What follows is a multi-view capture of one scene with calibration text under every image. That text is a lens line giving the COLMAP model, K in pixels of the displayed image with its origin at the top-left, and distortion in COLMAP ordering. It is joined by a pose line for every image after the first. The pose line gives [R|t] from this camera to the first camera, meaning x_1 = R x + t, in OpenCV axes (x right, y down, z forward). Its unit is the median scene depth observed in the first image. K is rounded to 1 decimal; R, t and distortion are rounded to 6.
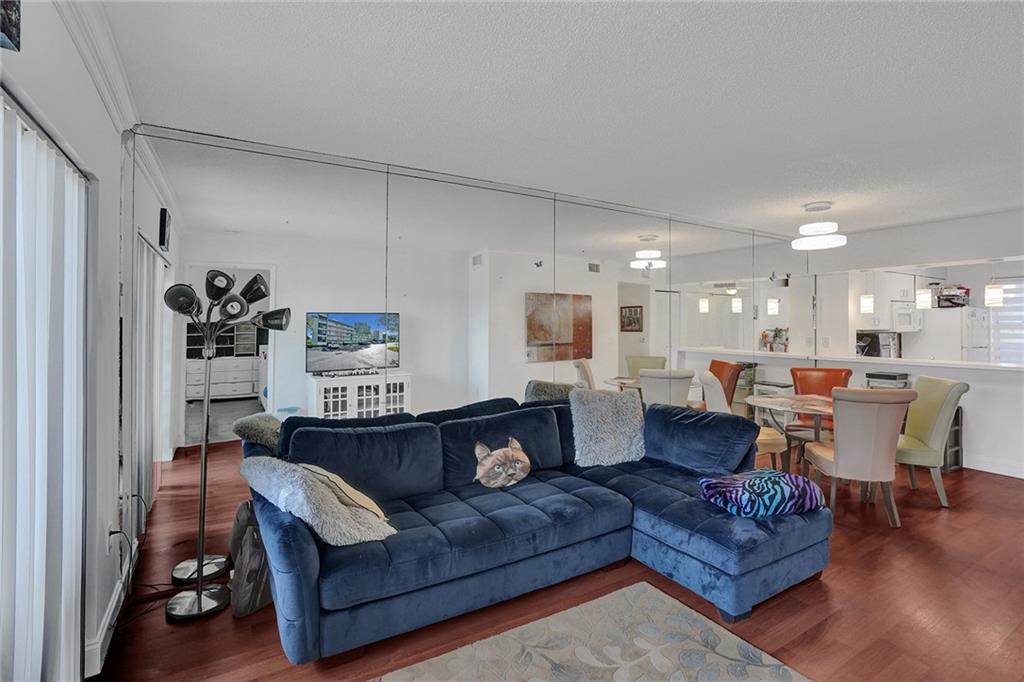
lens RADIAL K [[495.0, 0, 515.0], [0, 495.0, 320.6], [0, 0, 1]] dist [-0.056449, 0.030168]
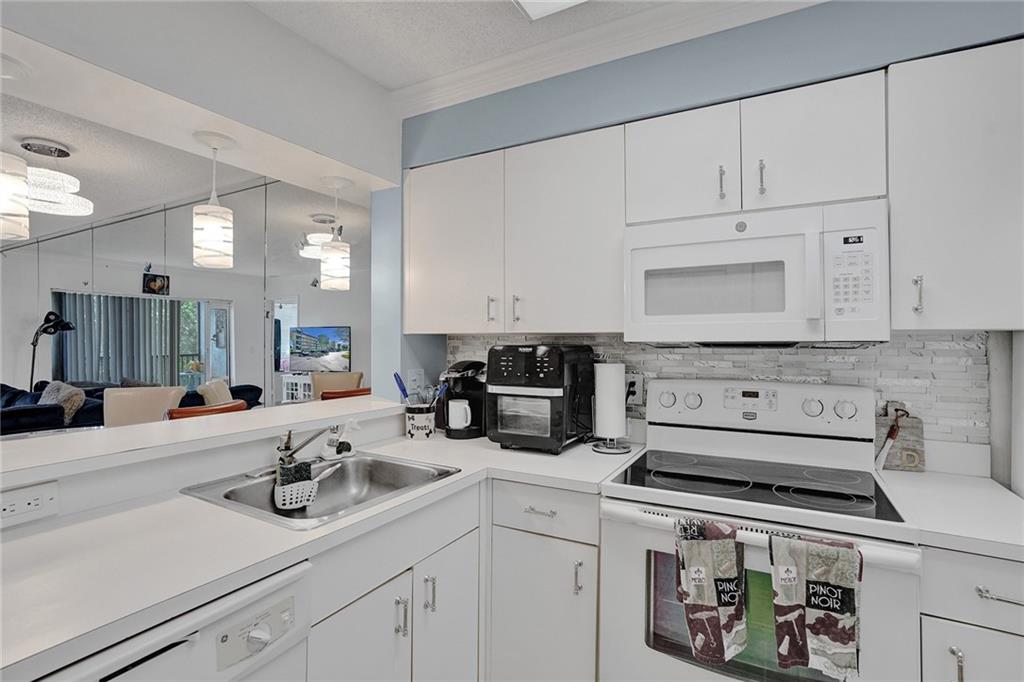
lens RADIAL K [[487.3, 0, 515.6], [0, 487.3, 334.3], [0, 0, 1]] dist [-0.060796, 0.033538]
pose [[0.486550, -0.013833, -0.873543, 1.232364], [0.007076, 0.999904, -0.011893, 0.027288], [0.873624, -0.000395, 0.486602, 1.014408]]
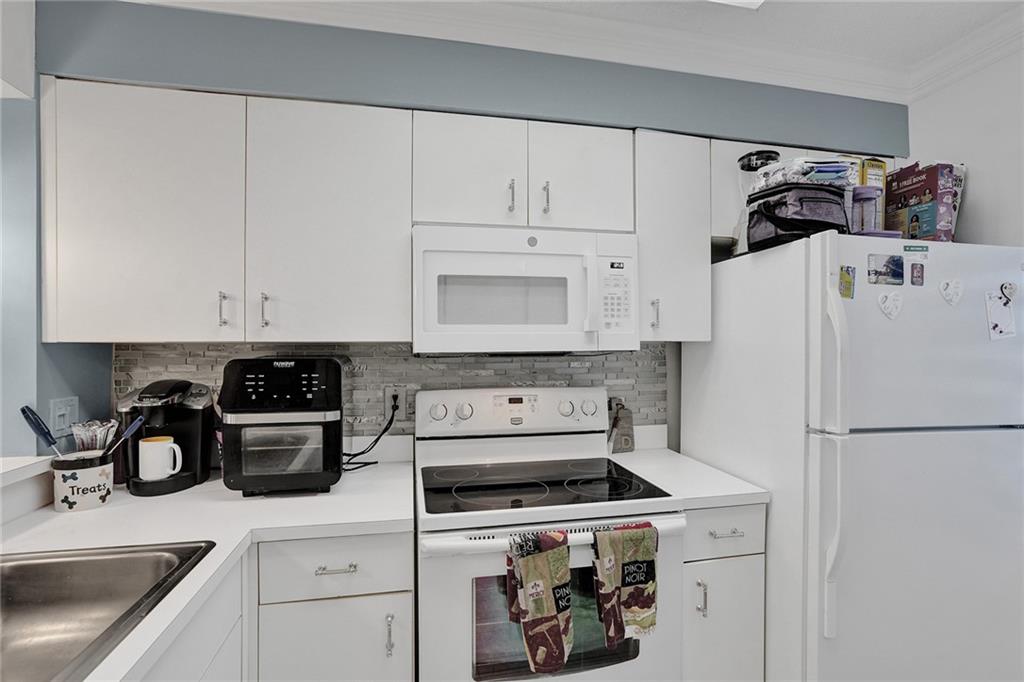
lens RADIAL K [[492.6, 0, 512.7], [0, 492.6, 335.6], [0, 0, 1]] dist [-0.058493, 0.030925]
pose [[0.938141, -0.009810, -0.346114, 1.138455], [0.007735, 0.999943, -0.007376, 0.021118], [0.346167, 0.004242, 0.938163, 0.979116]]
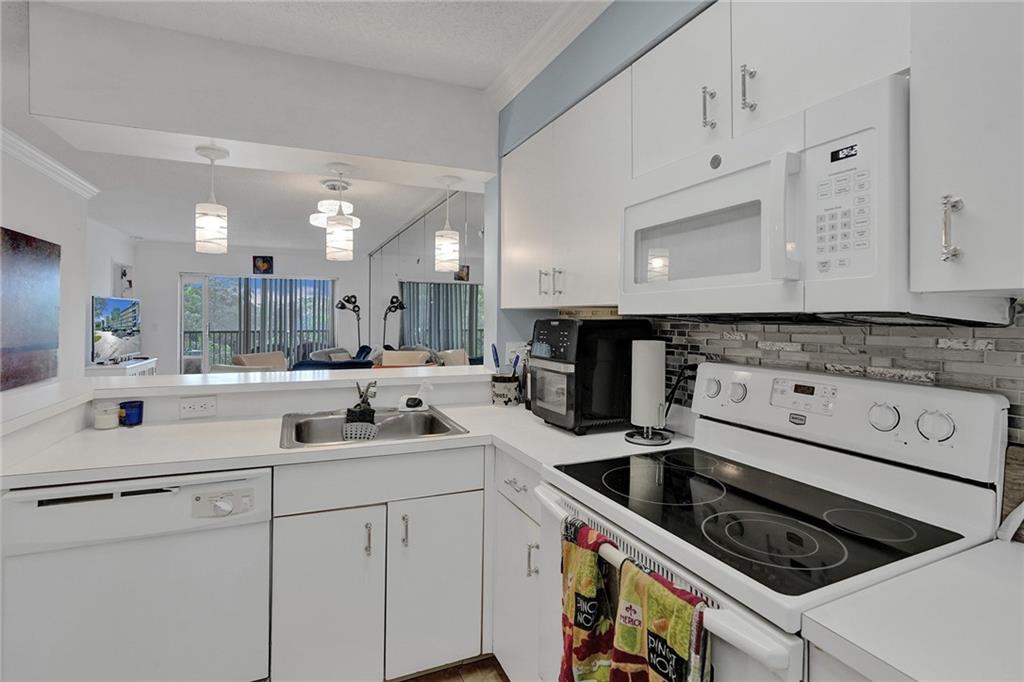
lens RADIAL K [[493.6, 0, 512.3], [0, 493.6, 314.3], [0, 0, 1]] dist [-0.057840, 0.031532]
pose [[-0.137590, -0.011992, -0.990417, 1.278802], [-0.001024, 0.999928, -0.011965, 0.032319], [0.990489, -0.000632, -0.137592, 1.218460]]
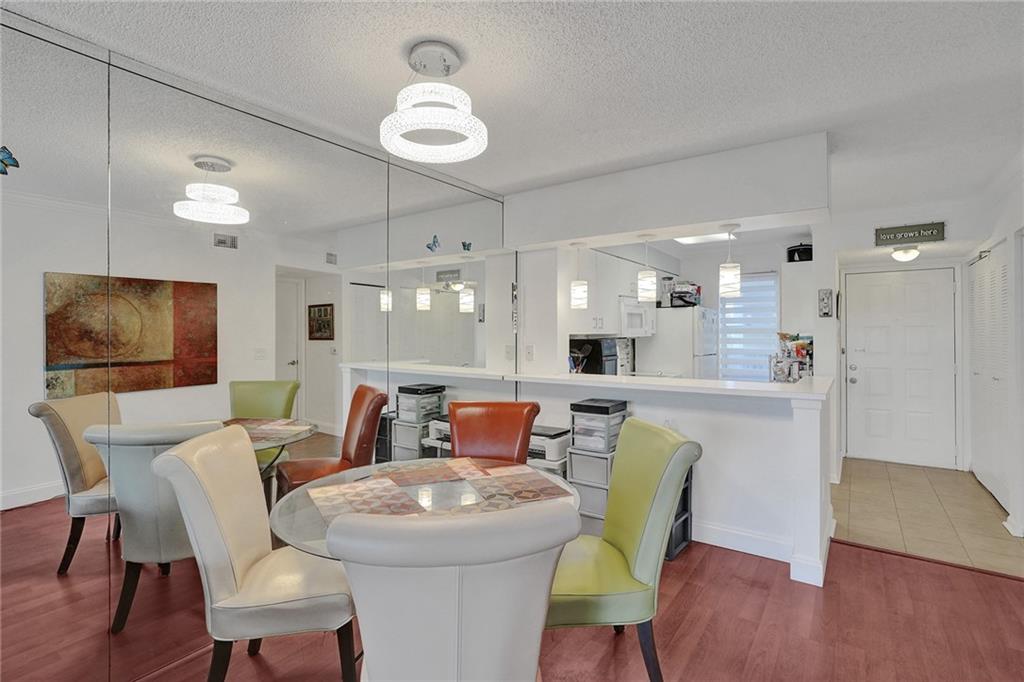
lens RADIAL K [[487.3, 0, 515.6], [0, 487.3, 334.3], [0, 0, 1]] dist [-0.060796, 0.033538]
pose [[0.923551, -0.005276, 0.383439, 0.423112], [0.000921, 0.999933, 0.011539, 0.012276], [-0.383475, -0.010304, 0.923494, 0.453832]]
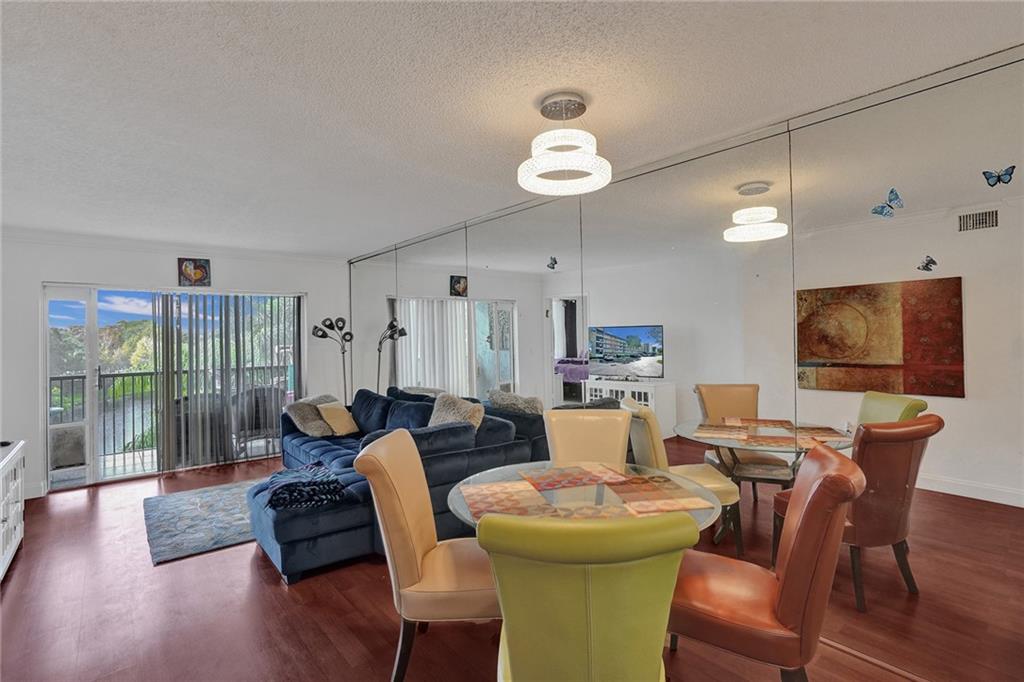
lens RADIAL K [[494.5, 0, 512.2], [0, 494.5, 330.2], [0, 0, 1]] dist [-0.055327, 0.037425]
pose [[0.140922, -0.016586, -0.989882, 0.924521], [0.023316, 0.999638, -0.013430, 0.003690], [0.989746, -0.021187, 0.141258, 0.708082]]
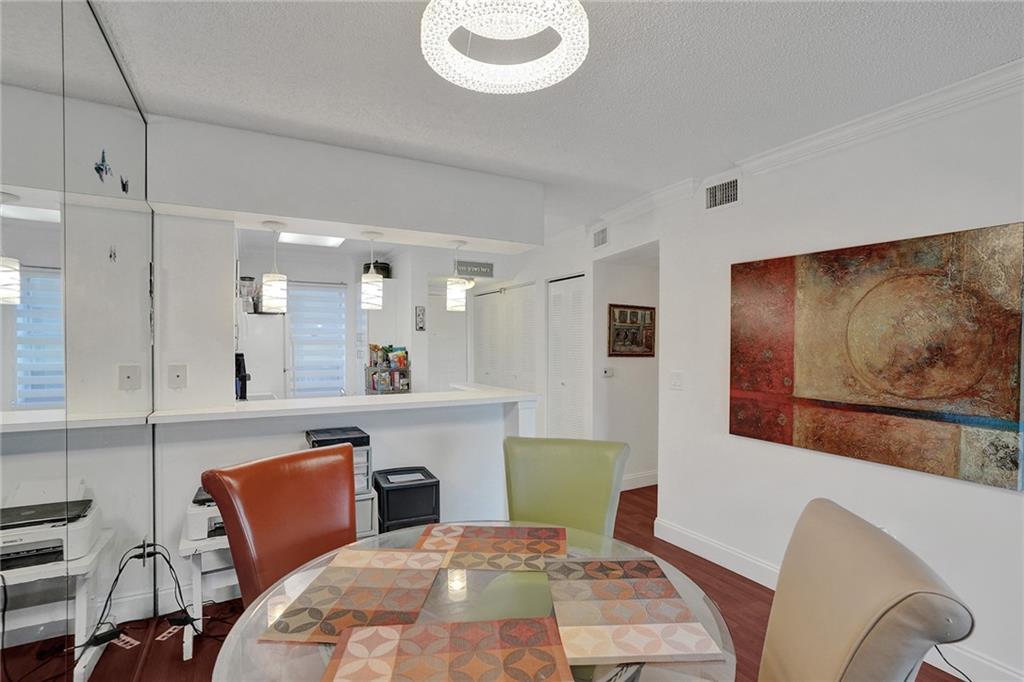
lens RADIAL K [[494.3, 0, 514.4], [0, 494.3, 346.2], [0, 0, 1]] dist [-0.057485, 0.030975]
pose [[0.044377, -0.006881, 0.998991, 0.270078], [-0.011494, 0.999907, 0.007398, 0.013480], [-0.998949, -0.011811, 0.044294, 0.800421]]
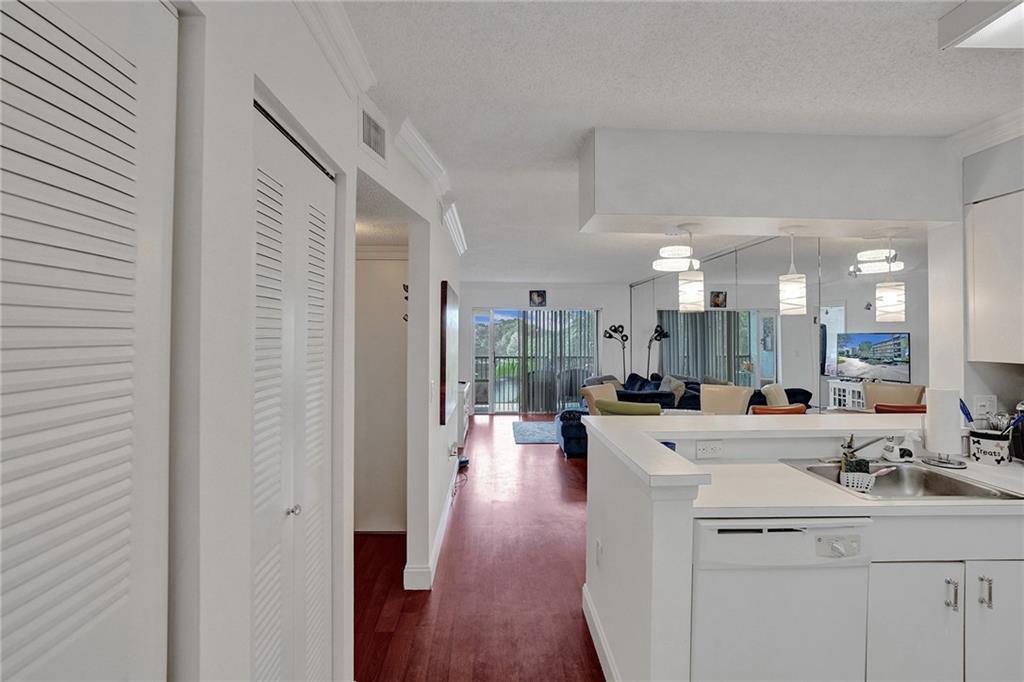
lens RADIAL K [[492.6, 0, 512.7], [0, 492.6, 335.6], [0, 0, 1]] dist [-0.058493, 0.030925]
pose [[-0.491184, -0.007178, -0.871026, 1.410497], [-0.000661, 0.999969, -0.007868, 0.000735], [0.871056, -0.003289, -0.491173, 0.985791]]
